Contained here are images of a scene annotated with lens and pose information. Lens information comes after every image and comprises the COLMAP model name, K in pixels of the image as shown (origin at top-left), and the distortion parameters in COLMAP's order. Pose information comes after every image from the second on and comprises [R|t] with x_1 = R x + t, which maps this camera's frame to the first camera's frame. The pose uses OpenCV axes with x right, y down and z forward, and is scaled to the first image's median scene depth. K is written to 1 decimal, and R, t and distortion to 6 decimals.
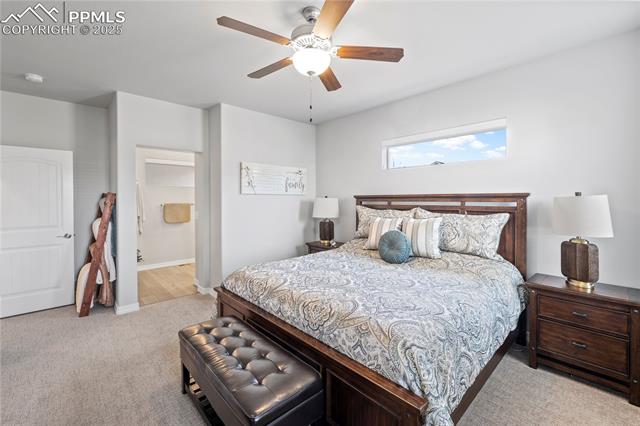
lens RADIAL K [[274.5, 0, 317.1], [0, 274.5, 199.5], [0, 0, 1]] dist [0.000775, 0.000035]
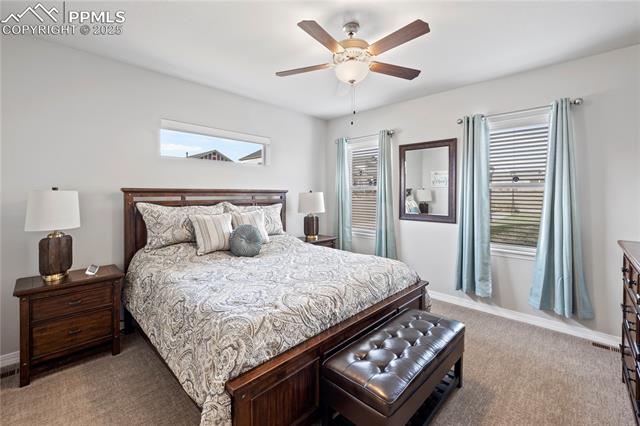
lens RADIAL K [[269.1, 0, 317.9], [0, 269.1, 207.0], [0, 0, 1]] dist [-0.002680, -0.000186]
pose [[-0.035163, -0.045407, 0.998350, -0.577189], [-0.000487, 0.998968, 0.045418, 0.002009], [-0.999381, 0.001111, -0.035148, 0.621464]]
